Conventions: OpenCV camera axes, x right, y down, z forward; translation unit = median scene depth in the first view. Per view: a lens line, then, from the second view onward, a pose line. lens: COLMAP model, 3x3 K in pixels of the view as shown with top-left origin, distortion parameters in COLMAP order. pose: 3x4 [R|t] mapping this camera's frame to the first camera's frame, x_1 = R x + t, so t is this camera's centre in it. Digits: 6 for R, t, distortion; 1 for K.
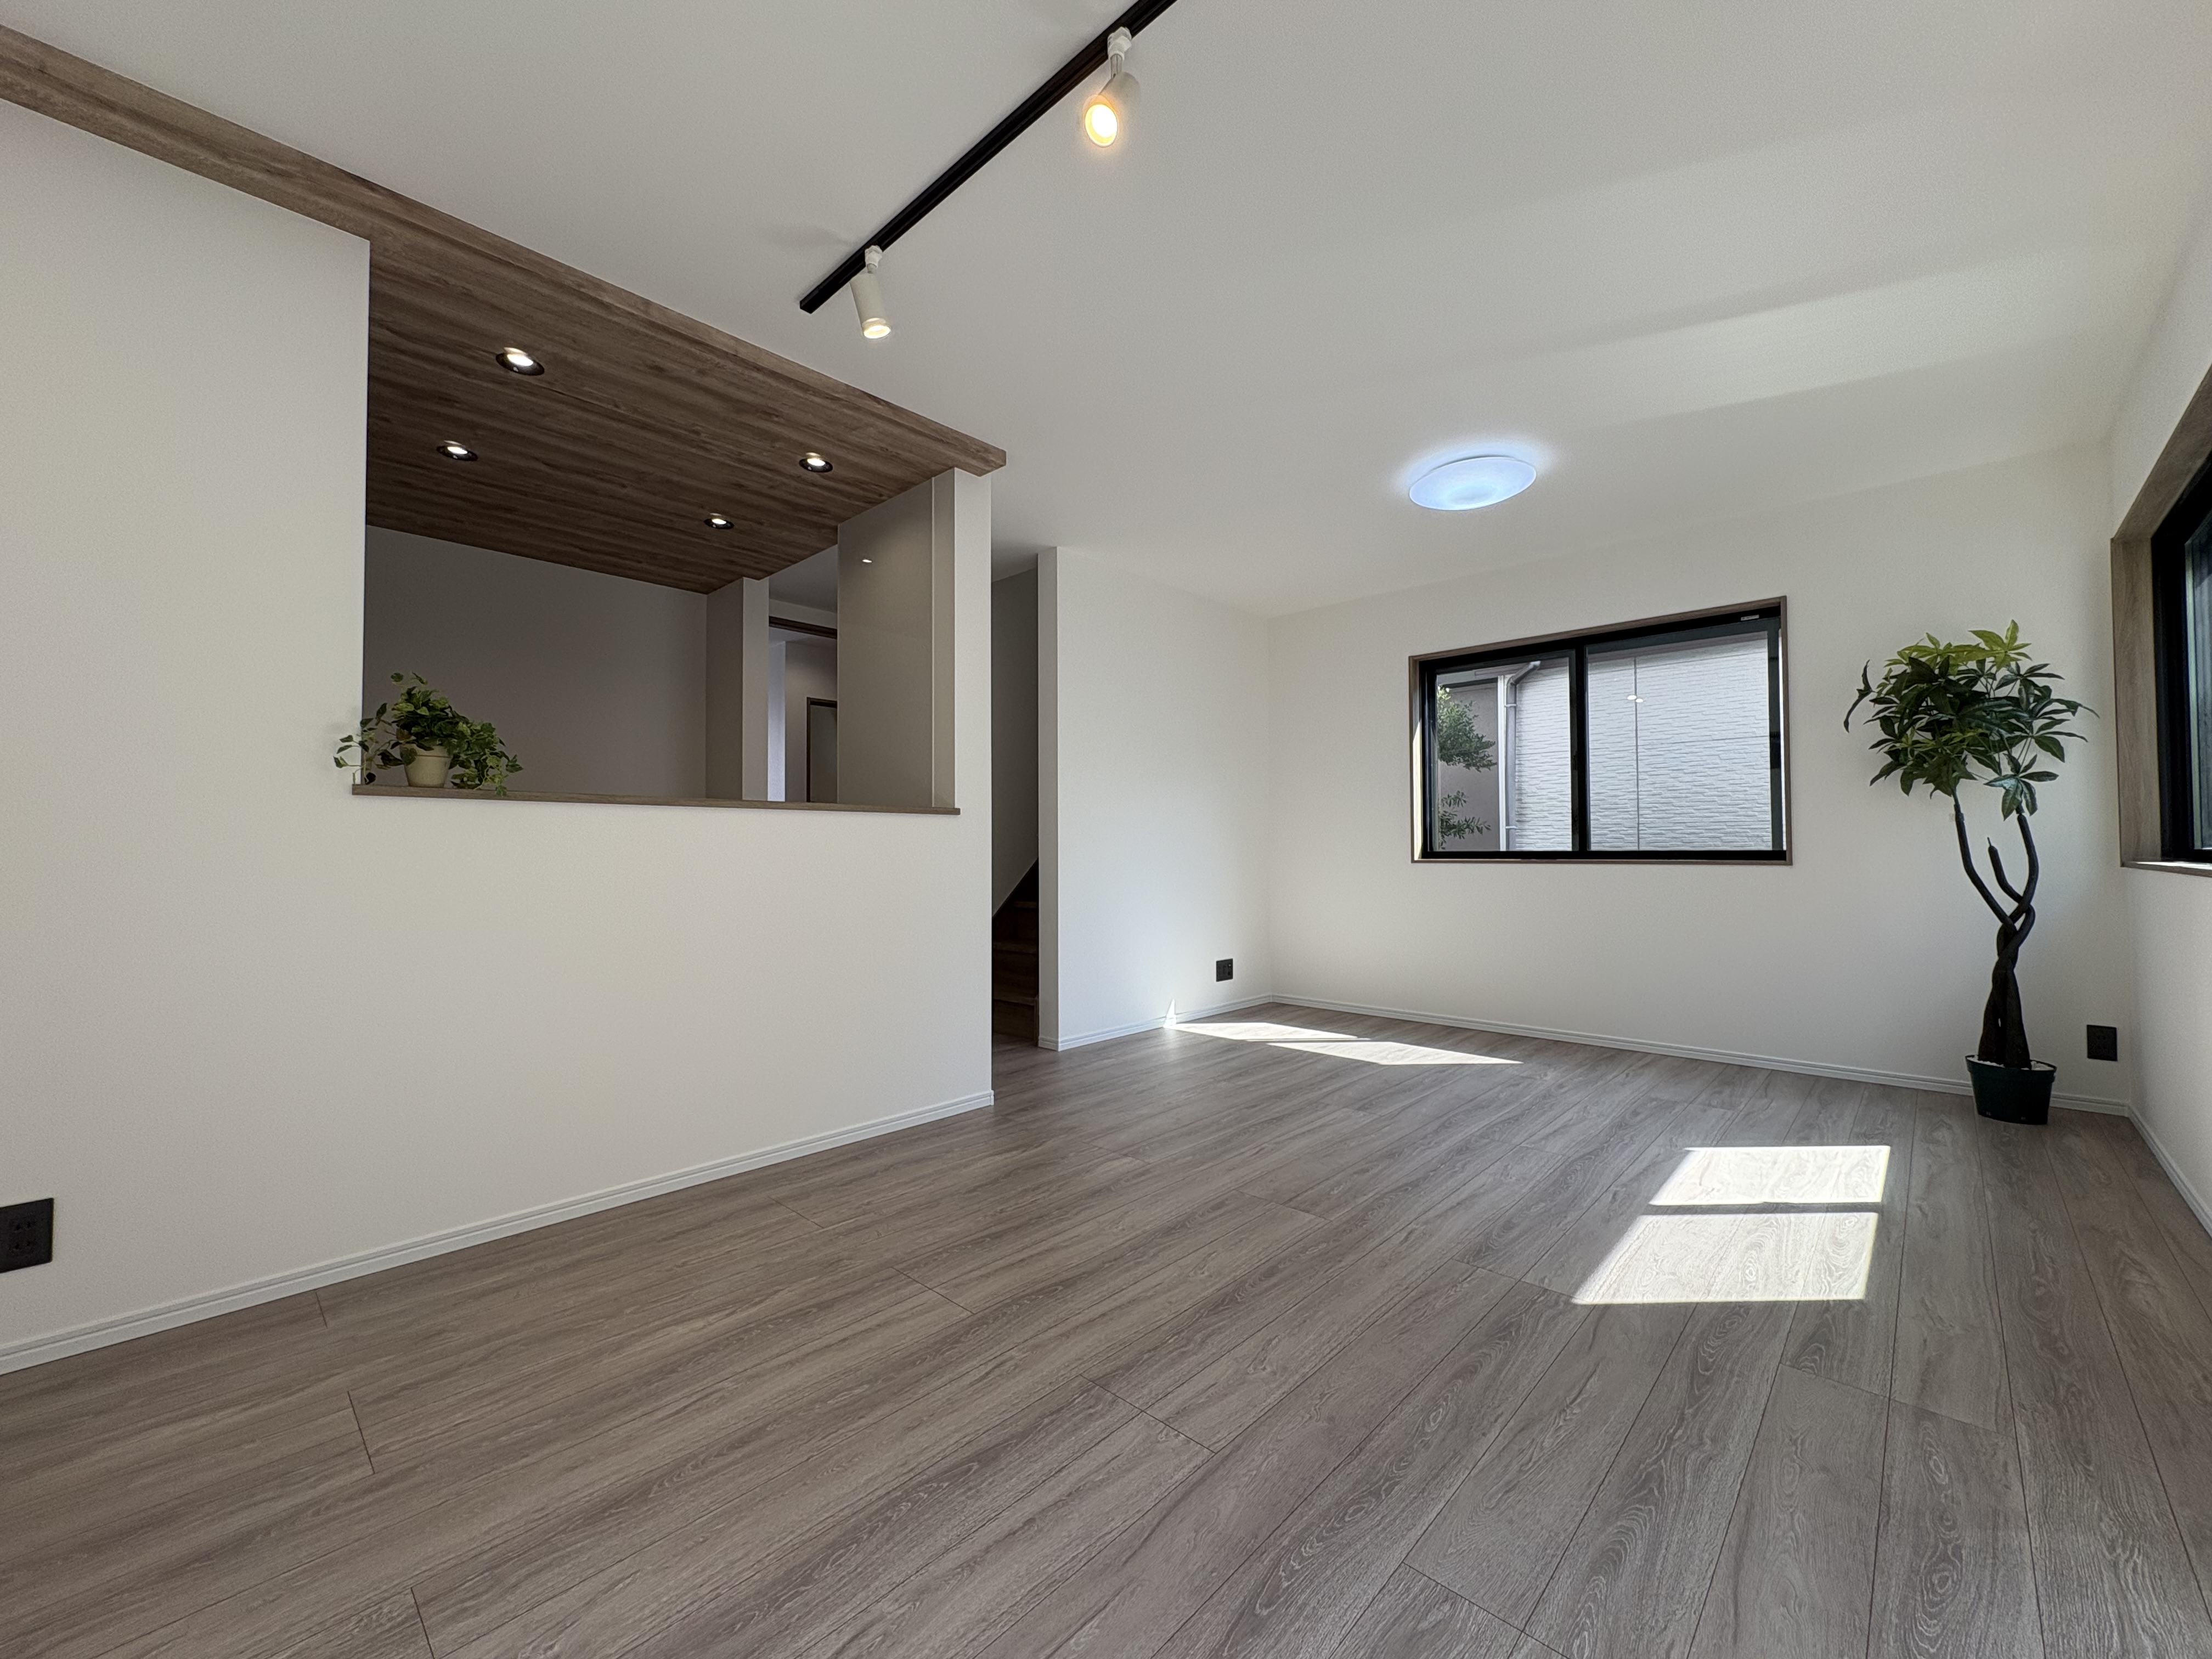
lens RADIAL K [[879.1, 0, 1107.0], [0, 879.1, 832.8], [0, 0, 1]] dist [0.000525, 0.000461]
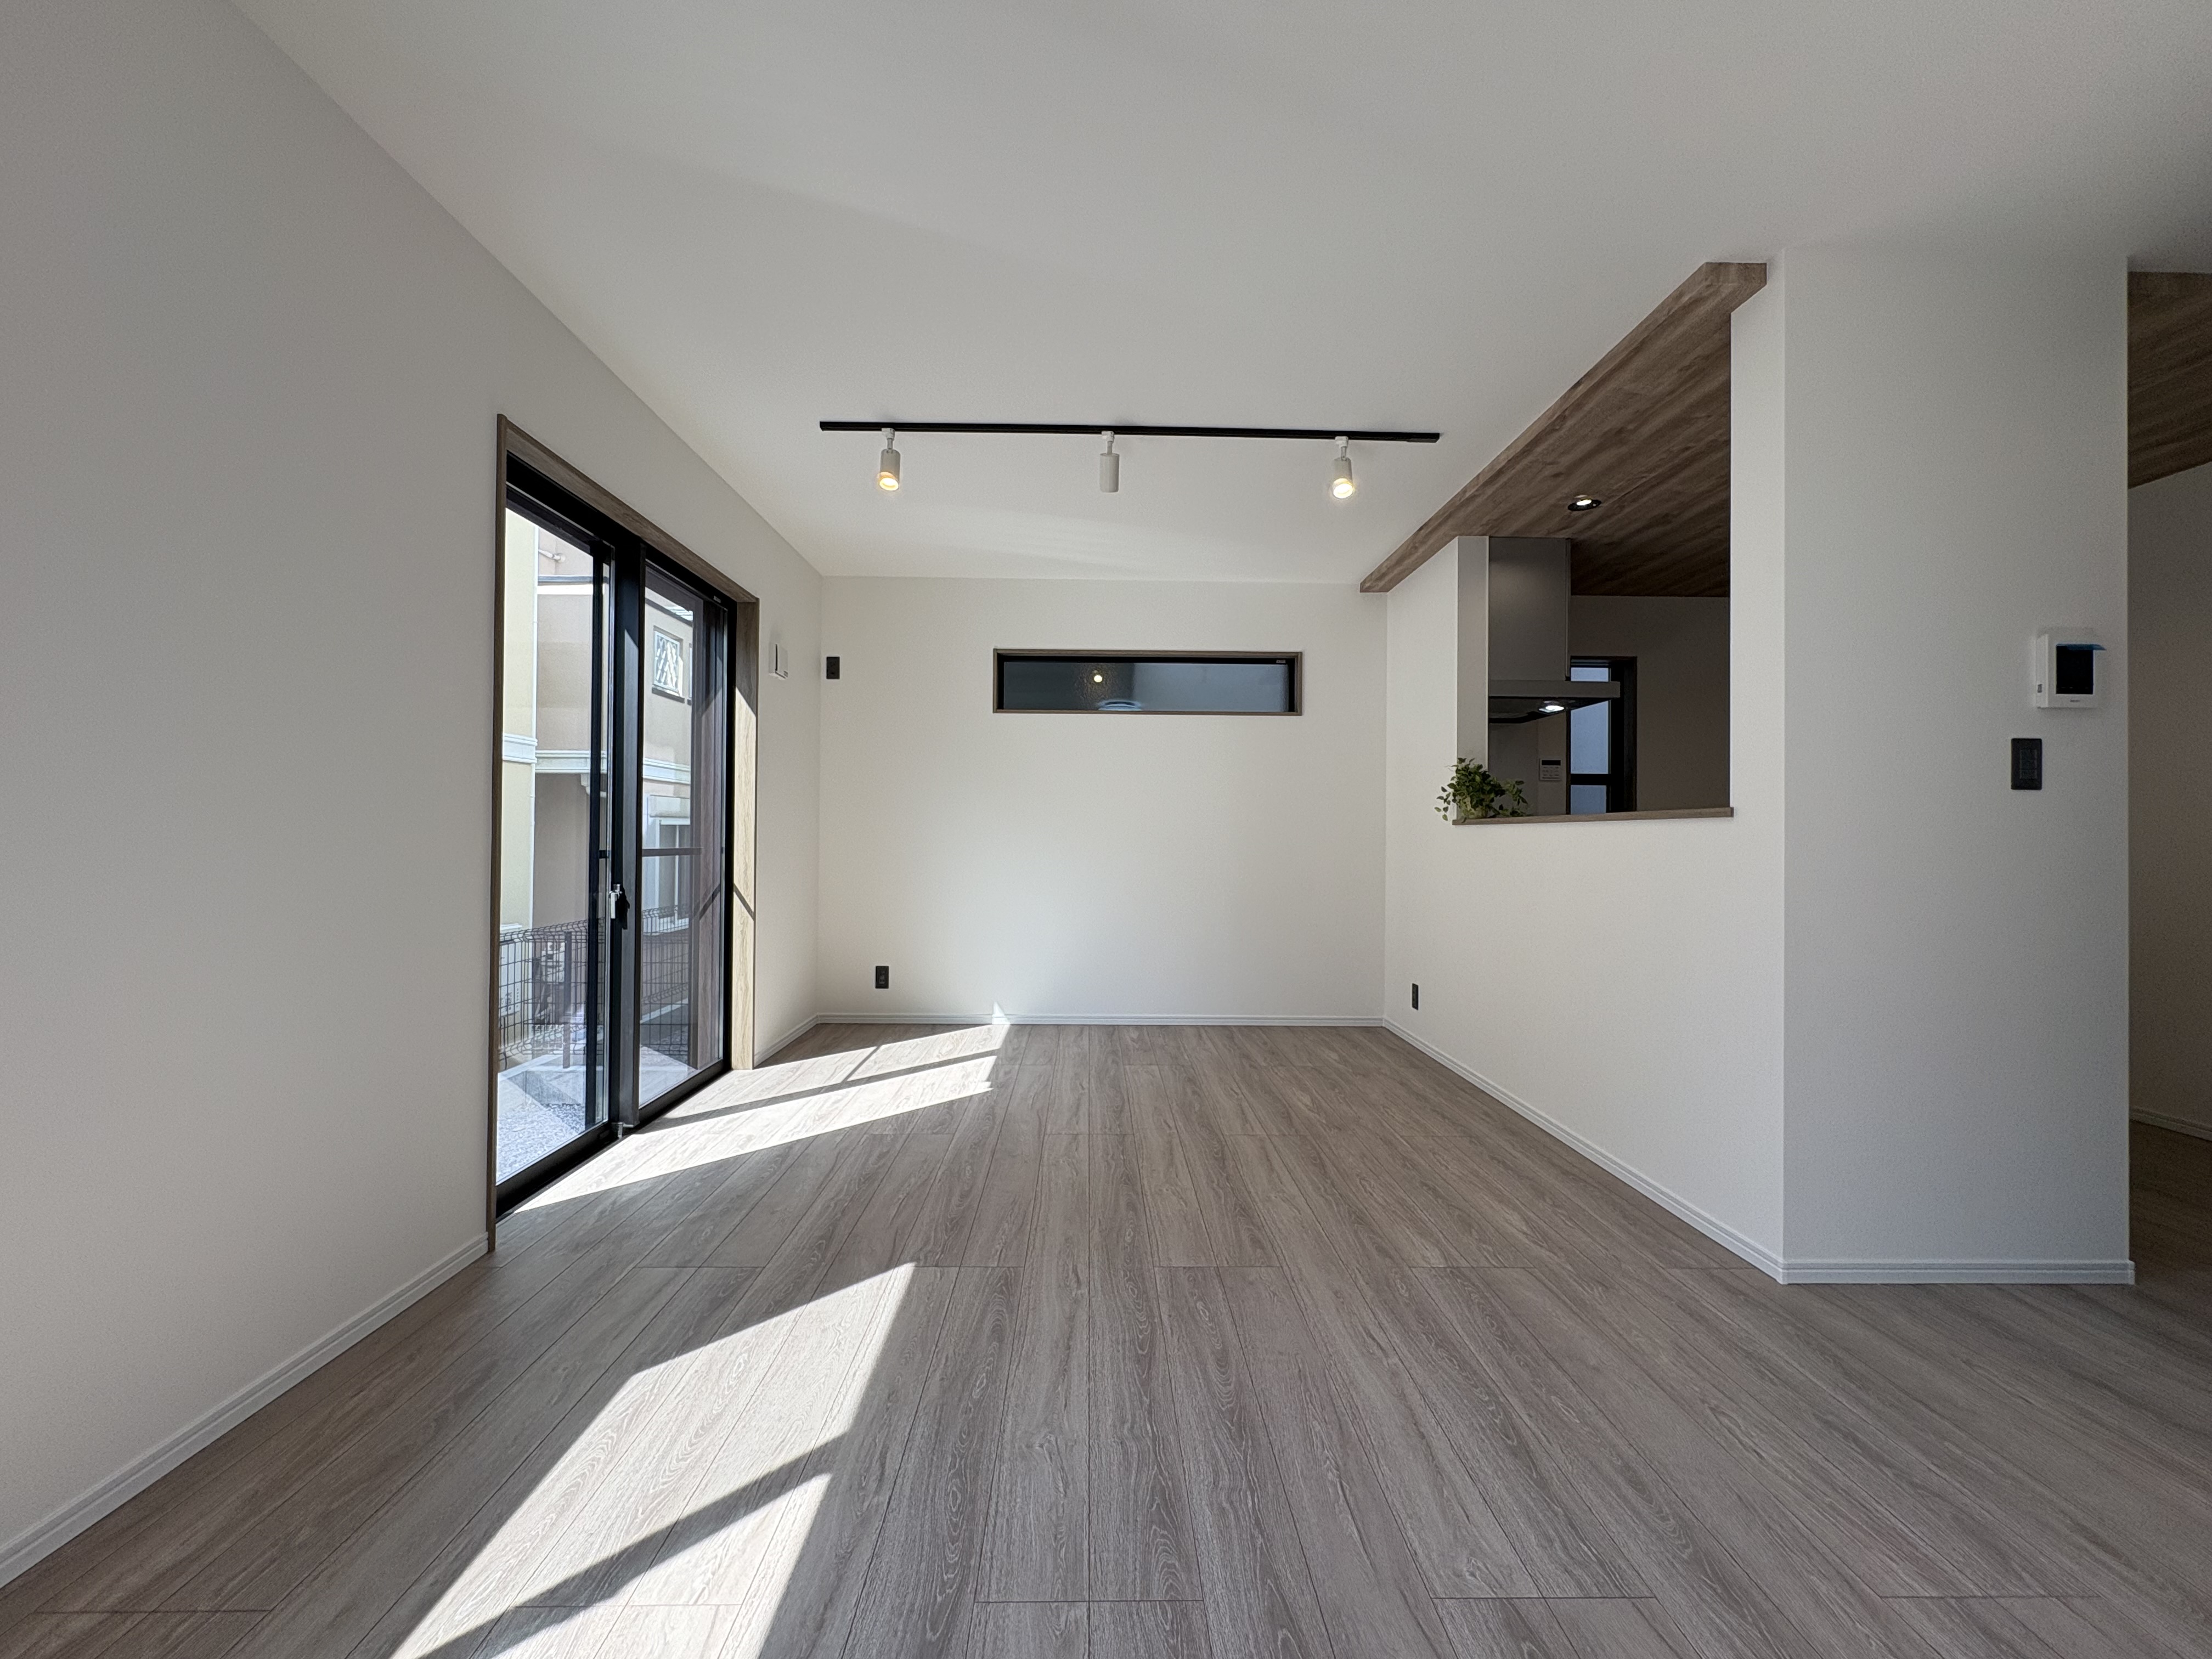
lens RADIAL K [[879.1, 0, 1103.0], [0, 879.1, 835.9], [0, 0, 1]] dist [0.000525, 0.000461]
pose [[-0.715506, -0.003384, -0.698598, 0.773440], [0.007081, 0.999902, -0.012097, -0.000768], [0.698571, -0.013602, -0.715412, 1.338670]]
